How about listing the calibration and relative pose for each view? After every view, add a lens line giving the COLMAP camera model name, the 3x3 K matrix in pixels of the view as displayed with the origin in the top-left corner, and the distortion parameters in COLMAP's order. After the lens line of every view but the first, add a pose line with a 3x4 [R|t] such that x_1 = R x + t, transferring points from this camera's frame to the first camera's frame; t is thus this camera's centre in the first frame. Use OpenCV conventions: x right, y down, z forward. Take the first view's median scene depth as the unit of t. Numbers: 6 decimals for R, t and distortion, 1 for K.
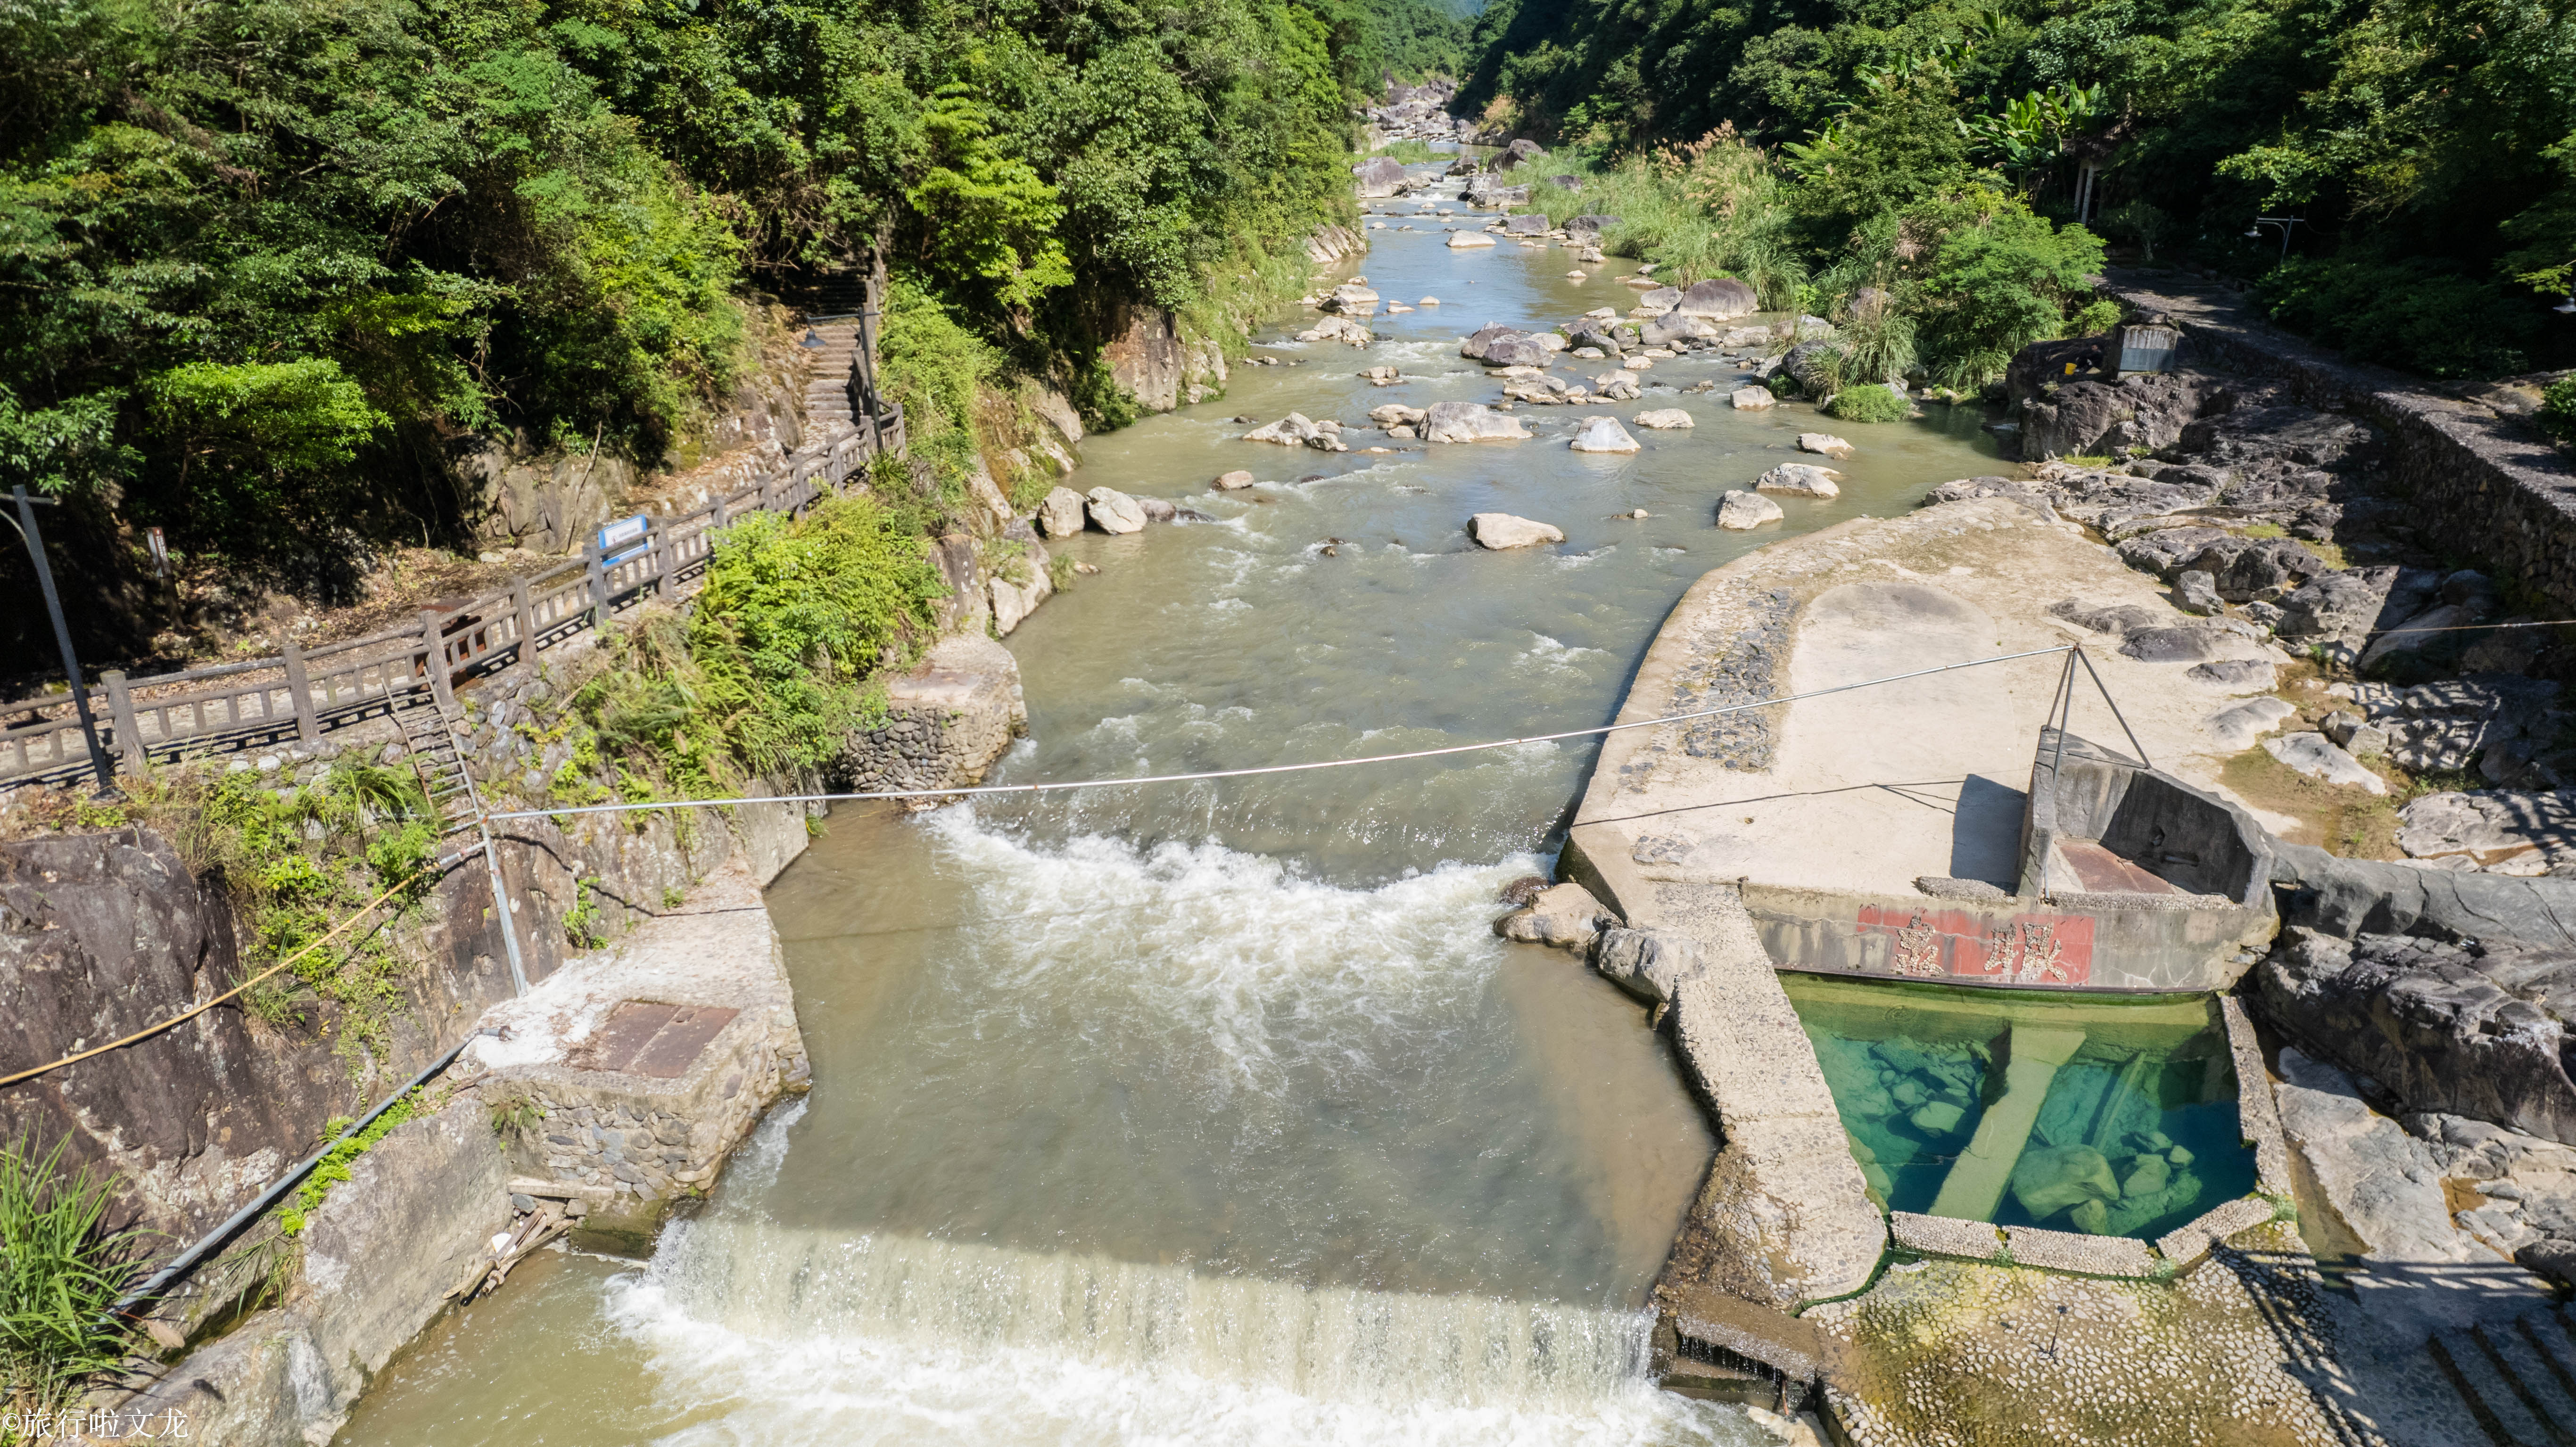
lens RADIAL K [[1652.1, 0, 1302.5], [0, 1652.1, 721.9], [0, 0, 1]] dist [-0.088494, 0.086035]
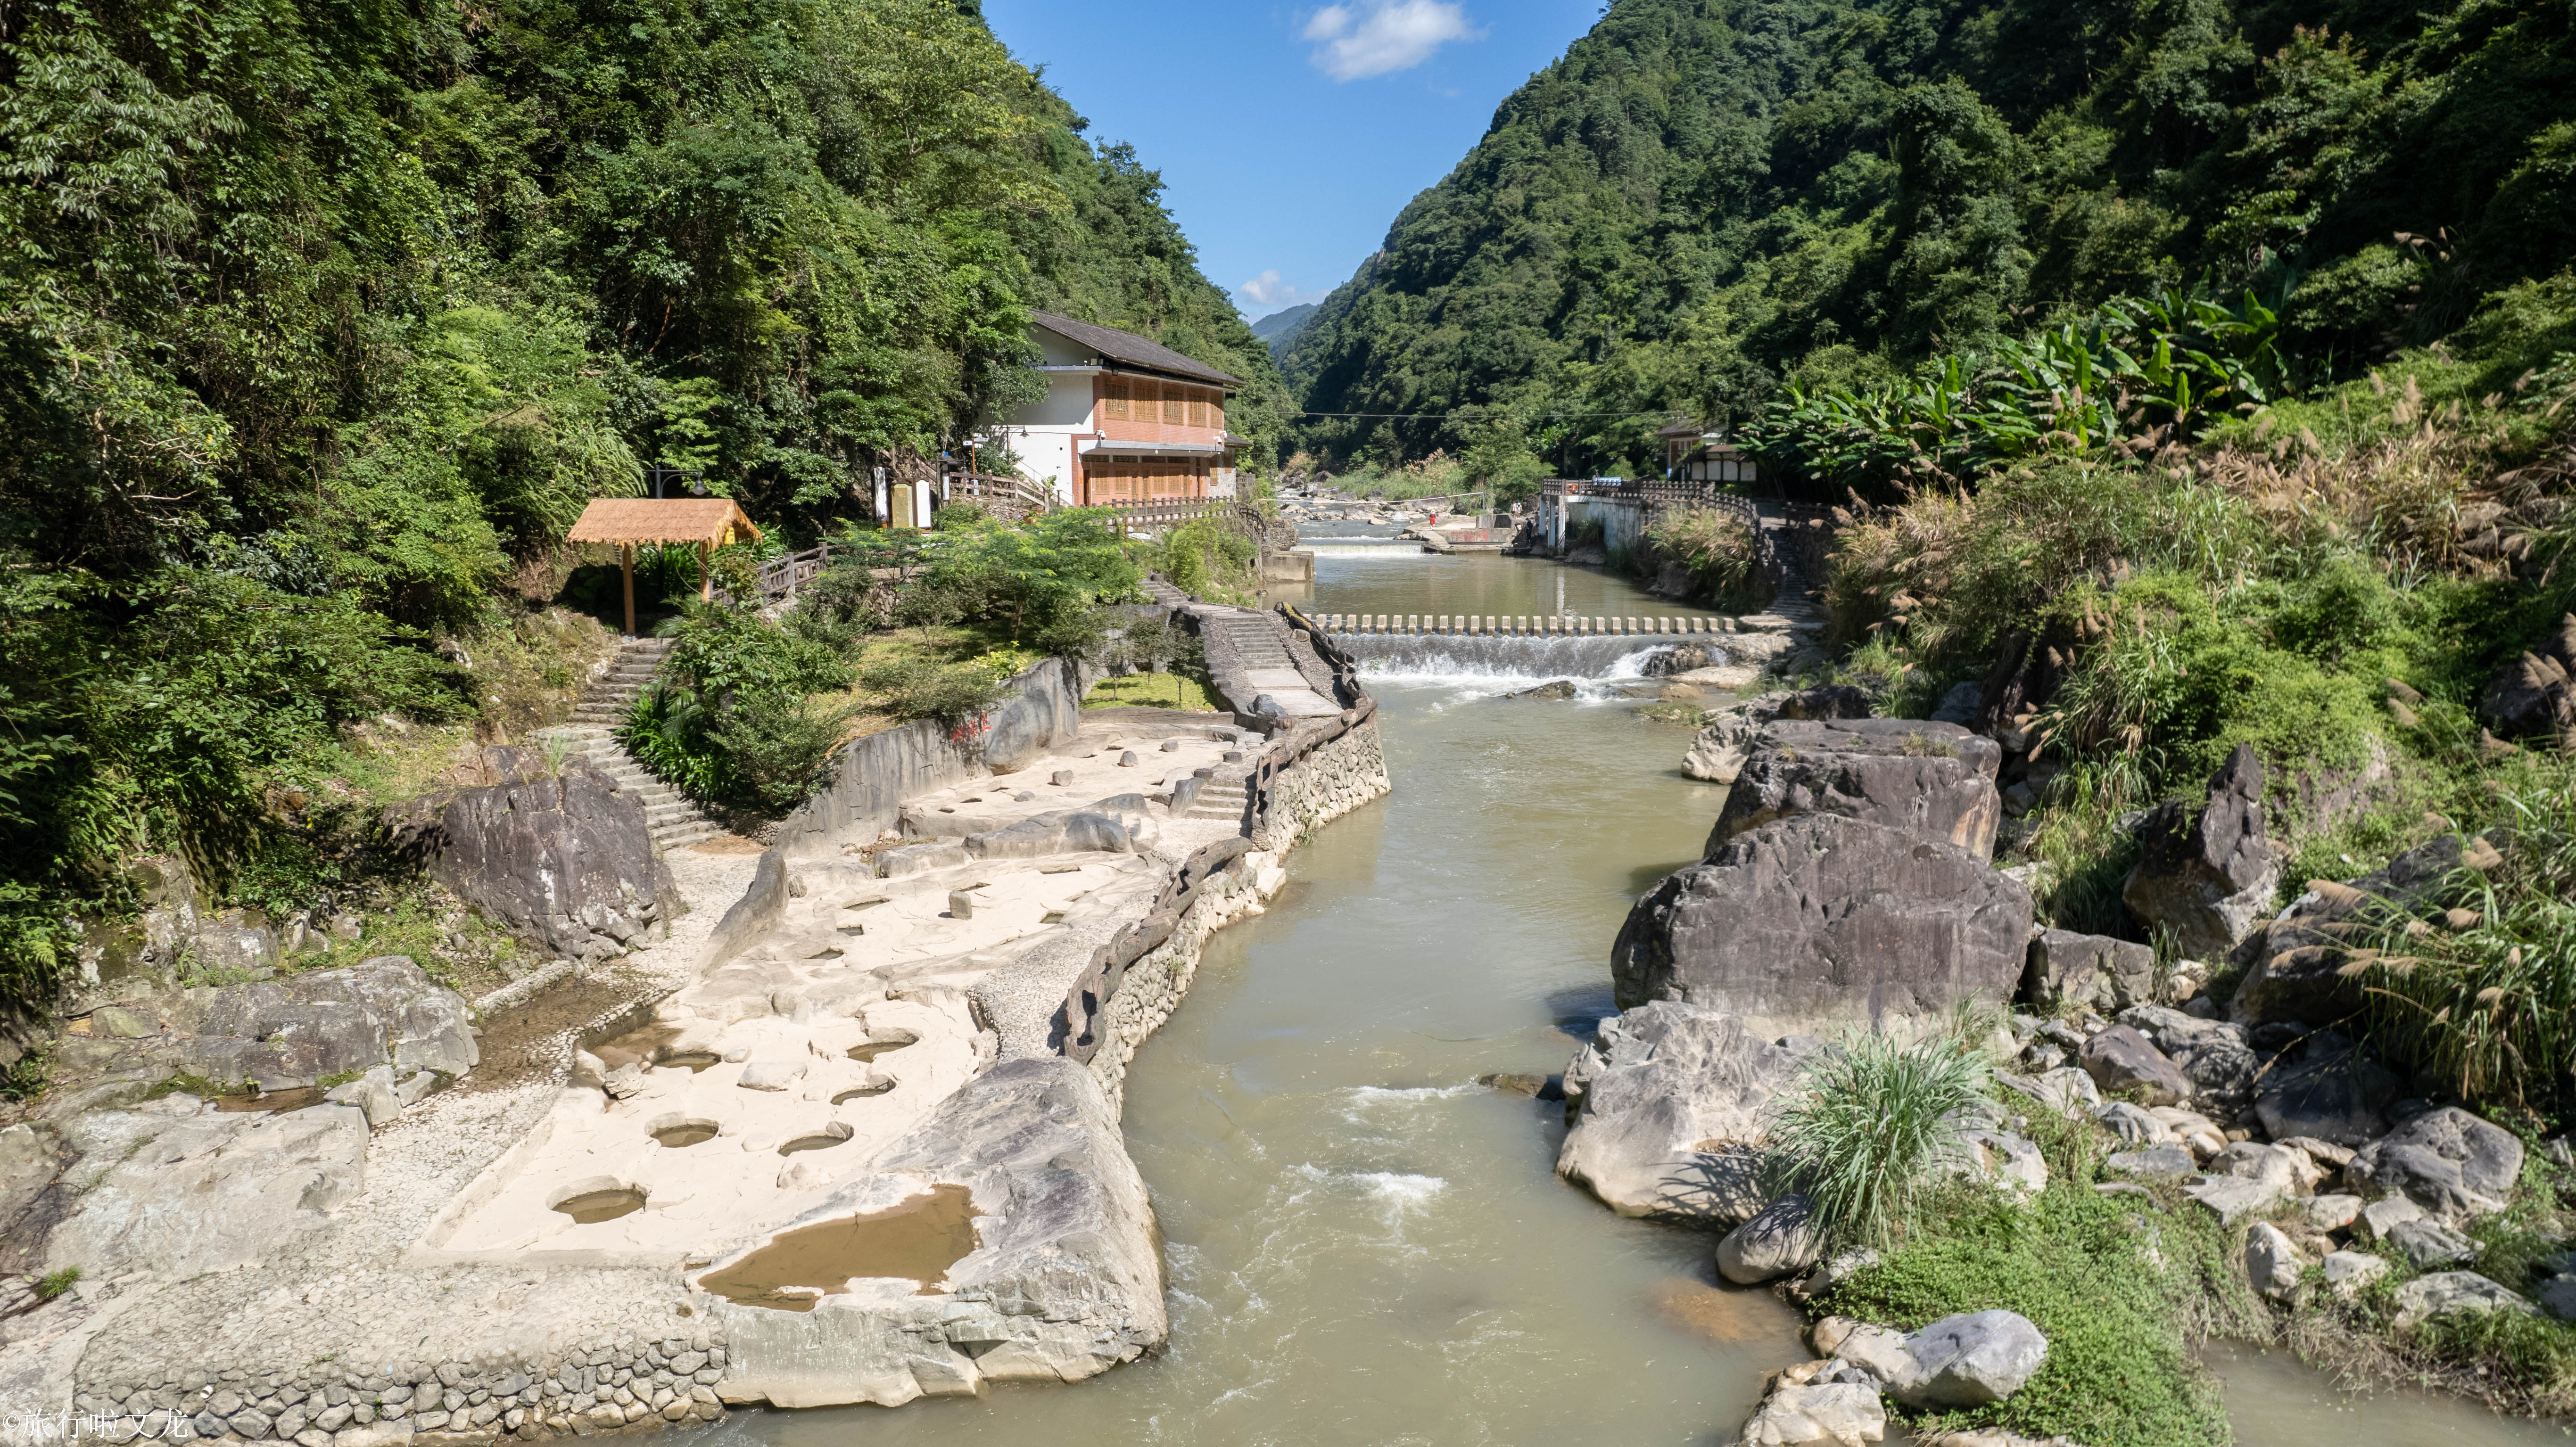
lens RADIAL K [[1658.2, 0, 1297.5], [0, 1658.2, 697.2], [0, 0, 1]] dist [-0.066138, 0.059125]
pose [[0.990162, -0.021061, 0.138332, -0.528702], [0.052438, 0.972413, -0.227296, 1.001587], [-0.129729, 0.232313, 0.963951, -2.281332]]
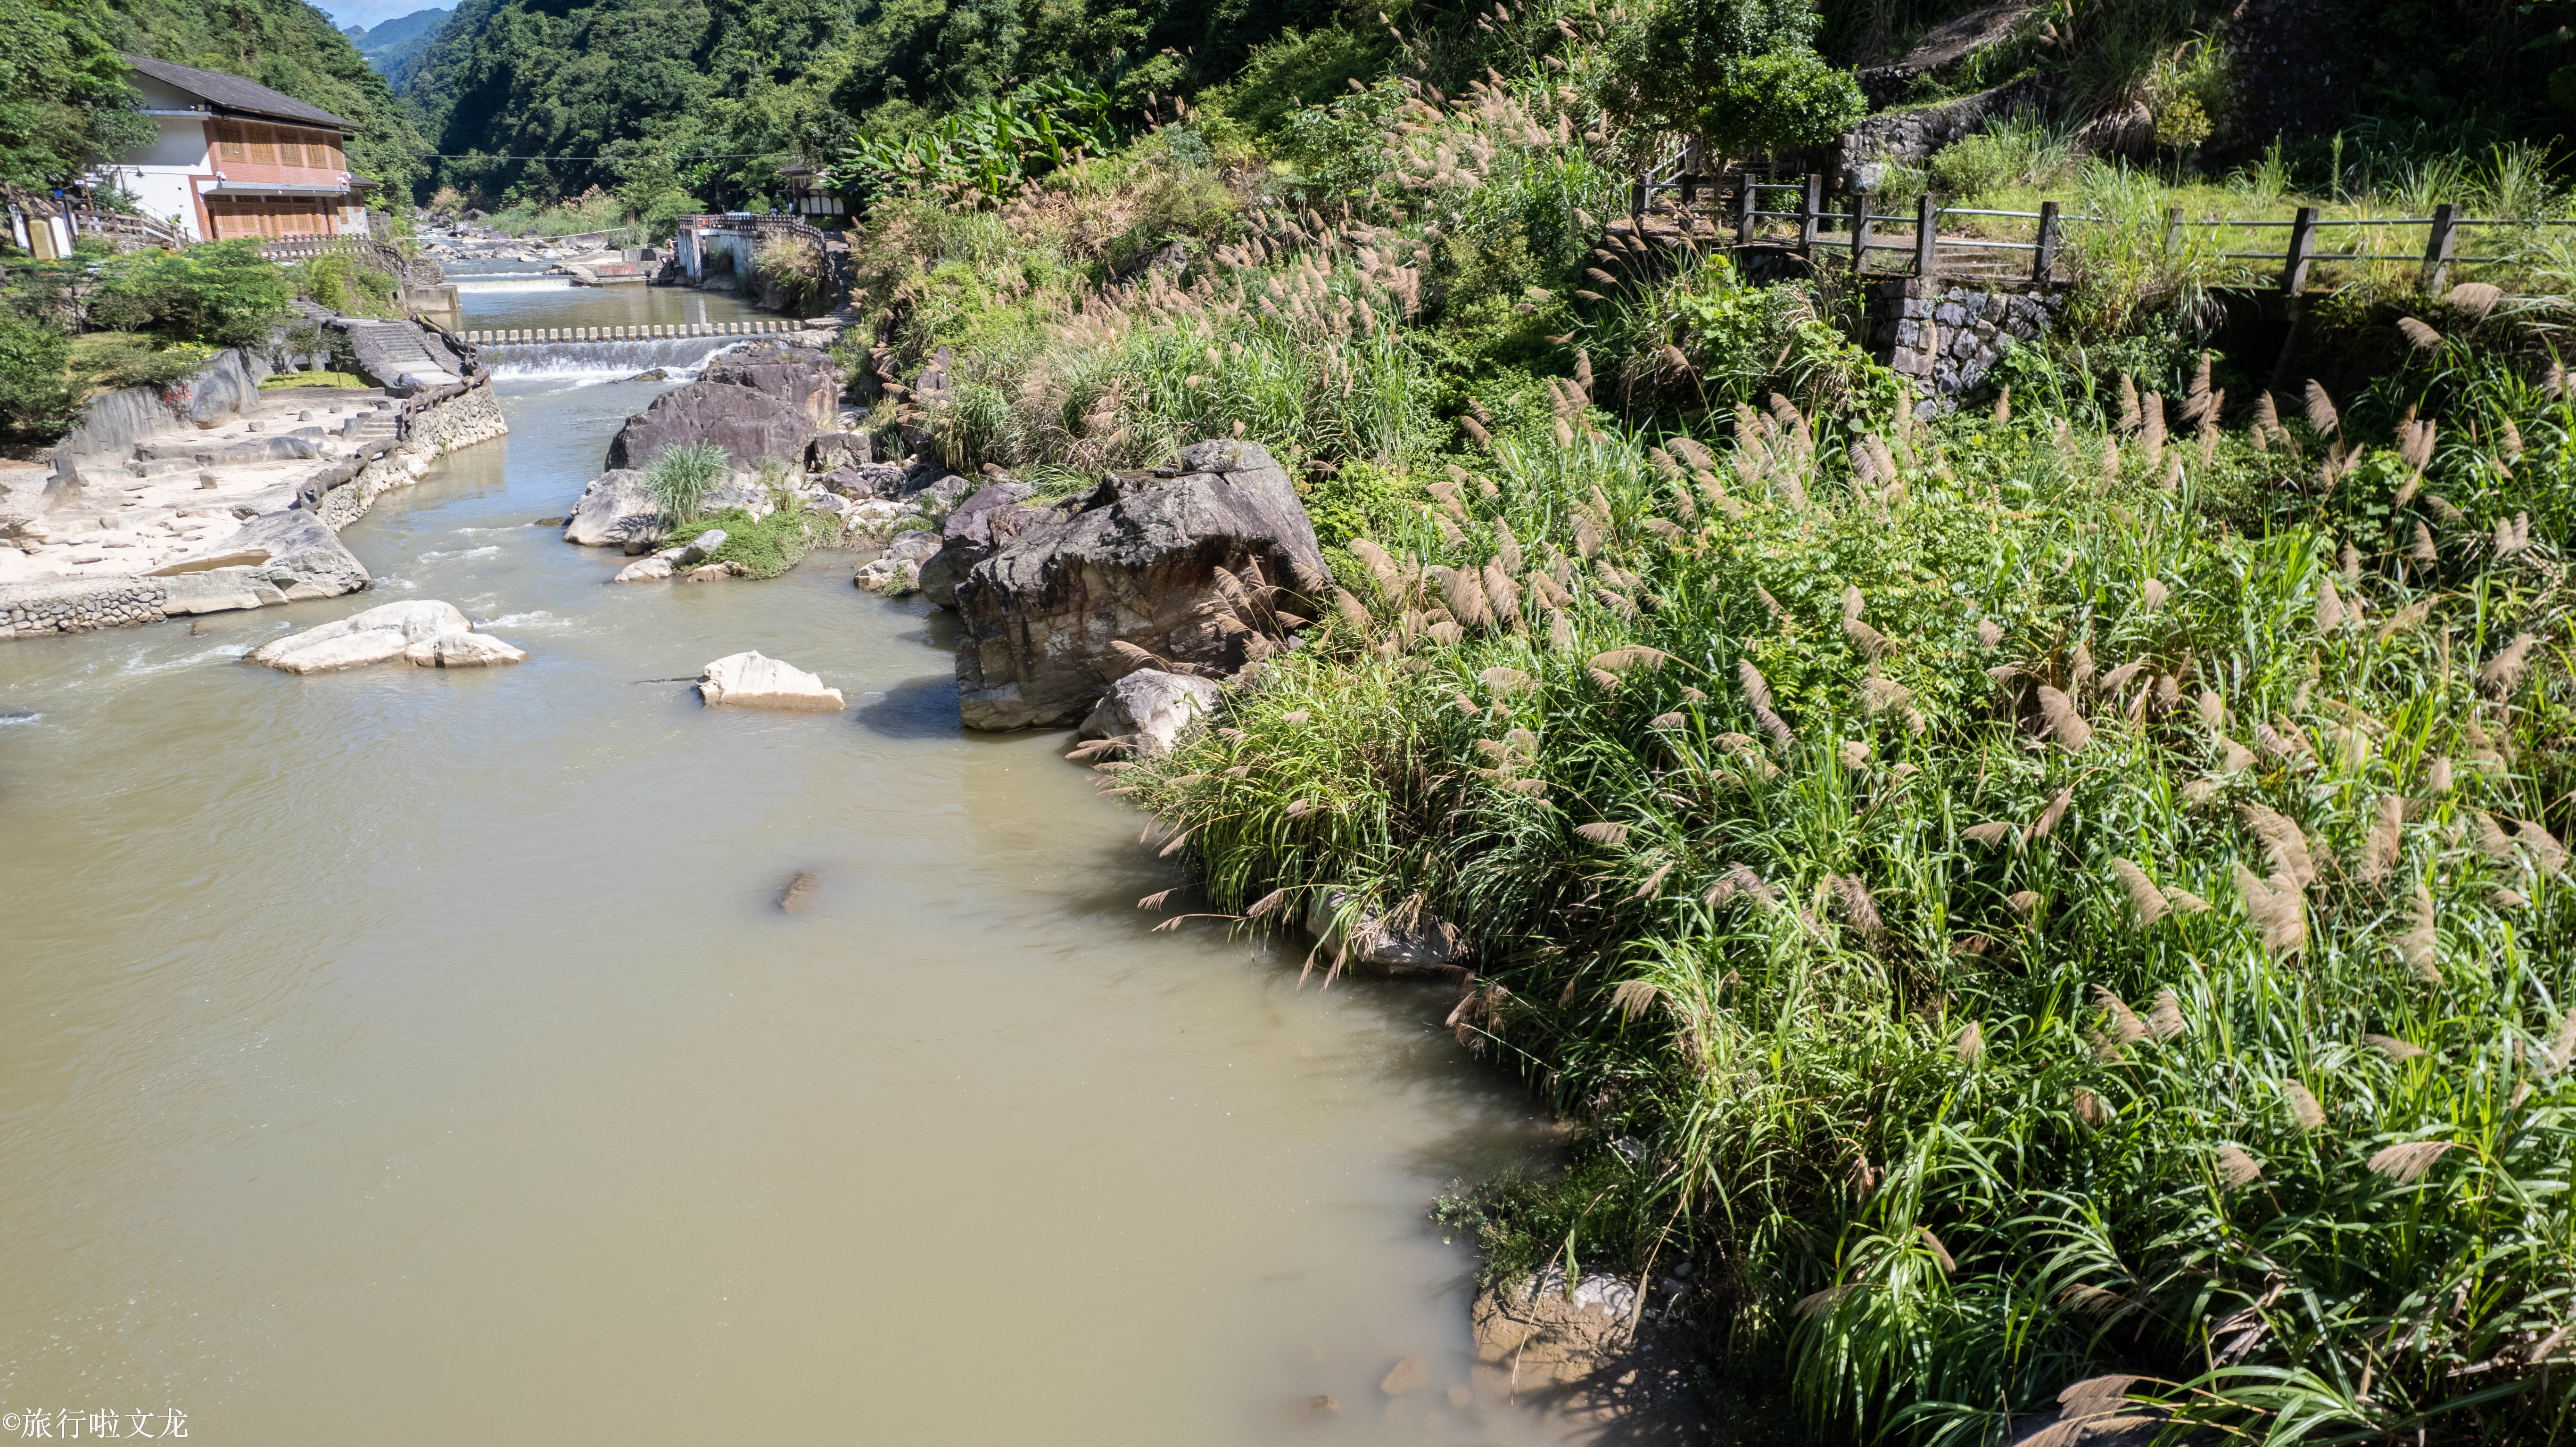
lens RADIAL K [[1652.1, 0, 1302.5], [0, 1652.1, 721.9], [0, 0, 1]] dist [-0.088494, 0.086035]
pose [[0.822874, -0.171382, 0.541762, -0.575772], [0.204264, 0.978916, -0.000582, 1.202611], [-0.530239, 0.111142, 0.840532, -2.805637]]
